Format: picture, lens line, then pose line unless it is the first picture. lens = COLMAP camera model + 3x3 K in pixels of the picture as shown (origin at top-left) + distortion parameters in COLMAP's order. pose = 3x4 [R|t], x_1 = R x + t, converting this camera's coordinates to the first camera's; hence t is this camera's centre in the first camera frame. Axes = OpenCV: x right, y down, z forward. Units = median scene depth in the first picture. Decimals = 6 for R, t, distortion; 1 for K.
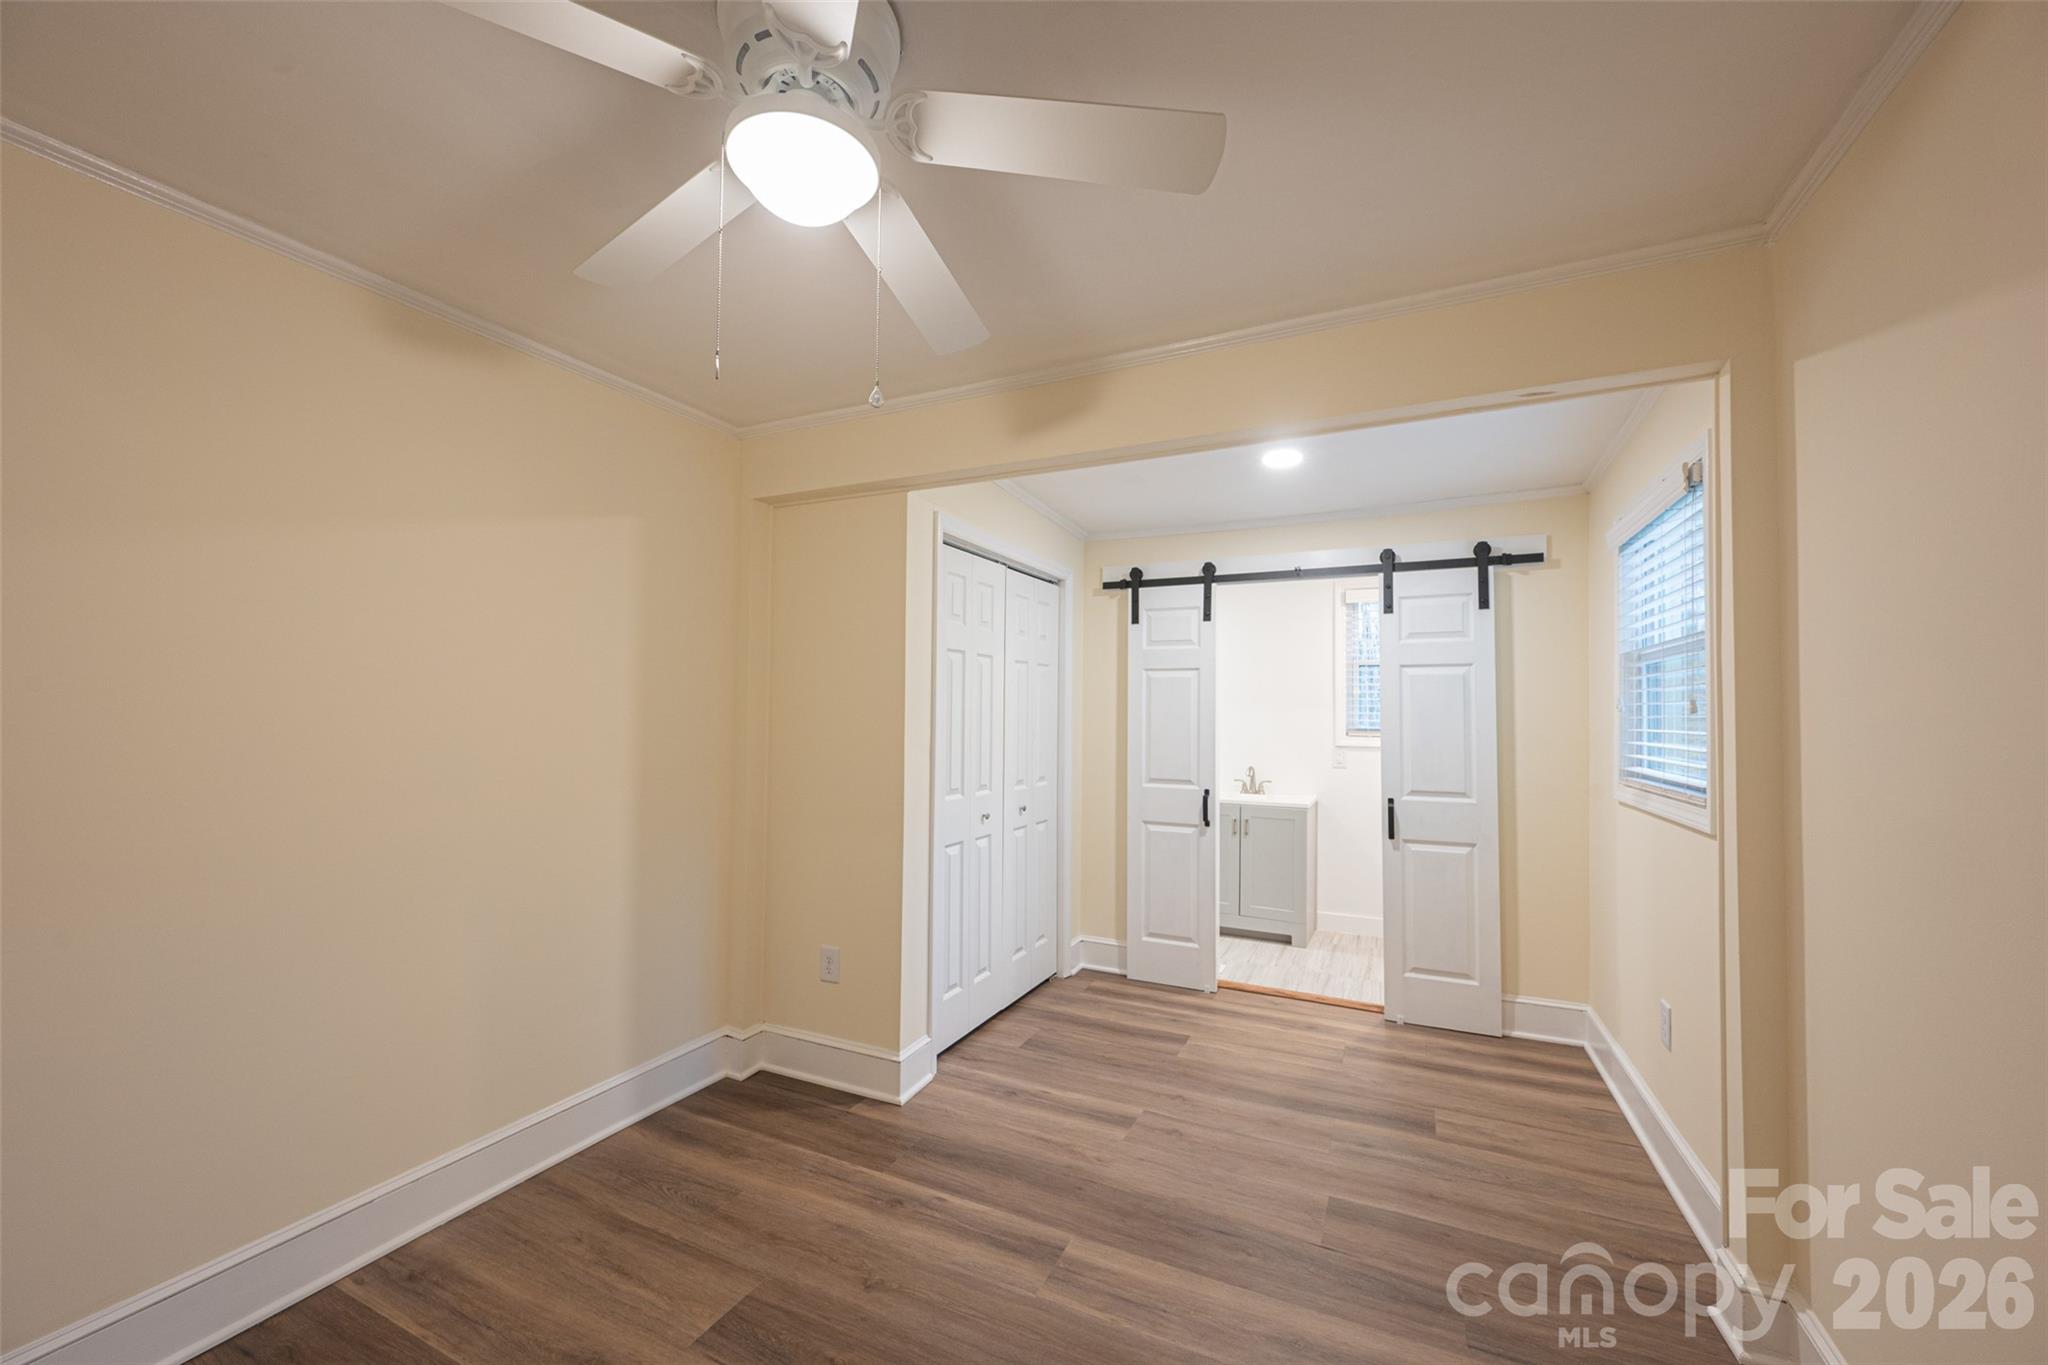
lens RADIAL K [[800.8, 0, 1019.4], [0, 800.8, 686.4], [0, 0, 1]] dist [-0.000001, 0.000100]
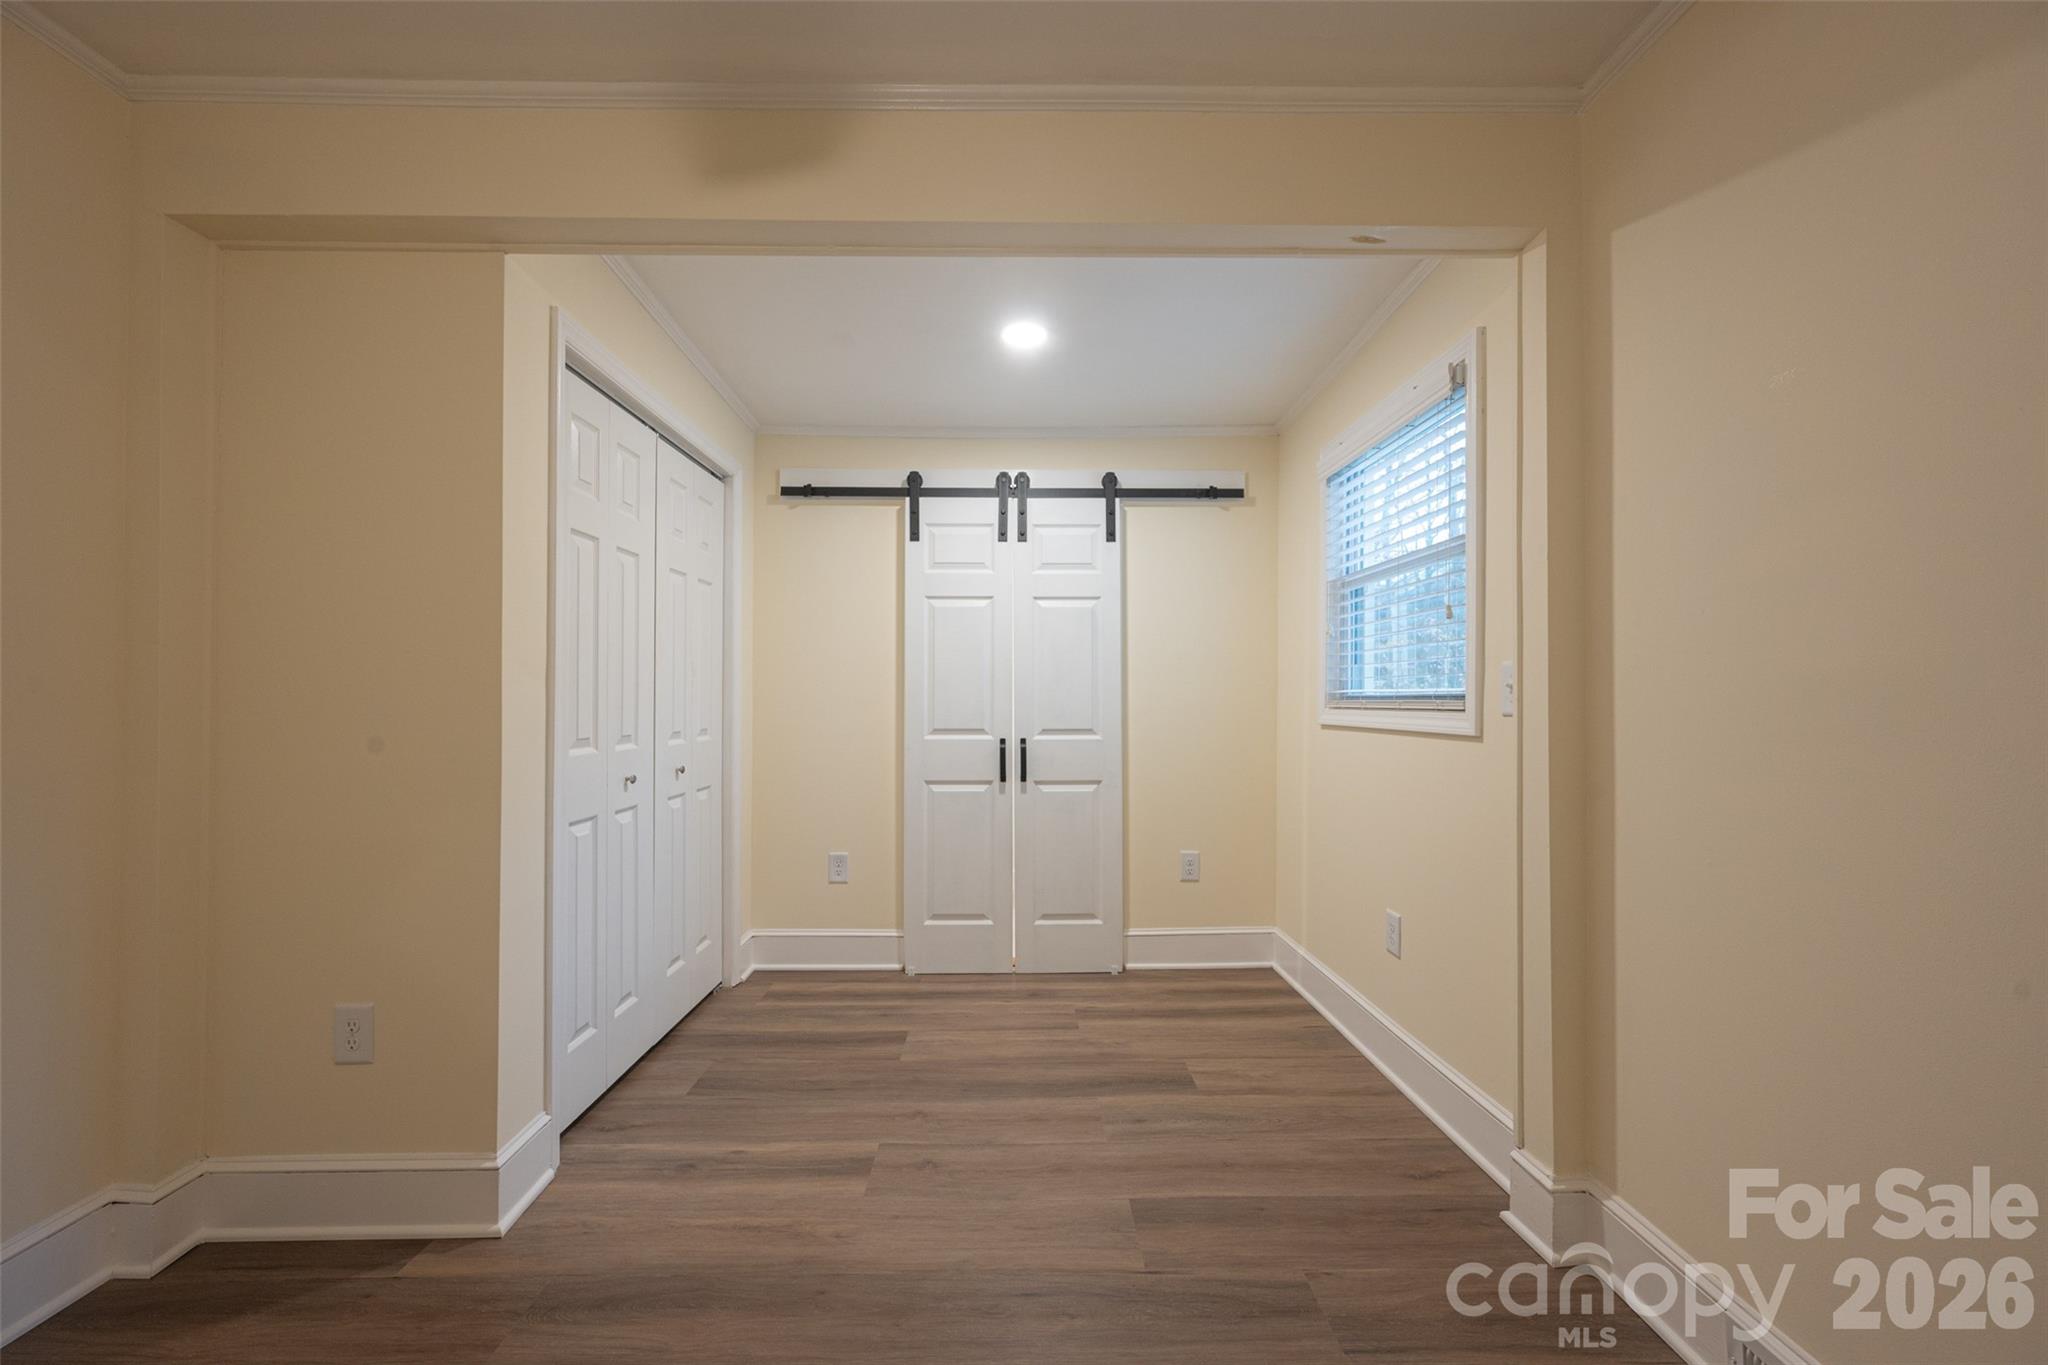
lens RADIAL K [[800.8, 0, 1019.4], [0, 800.8, 686.4], [0, 0, 1]] dist [-0.000001, 0.000100]
pose [[0.893062, -0.002929, 0.449925, -0.062654], [-0.006772, 0.999778, 0.019950, 0.074715], [-0.449884, -0.020863, 0.892844, 0.254526]]
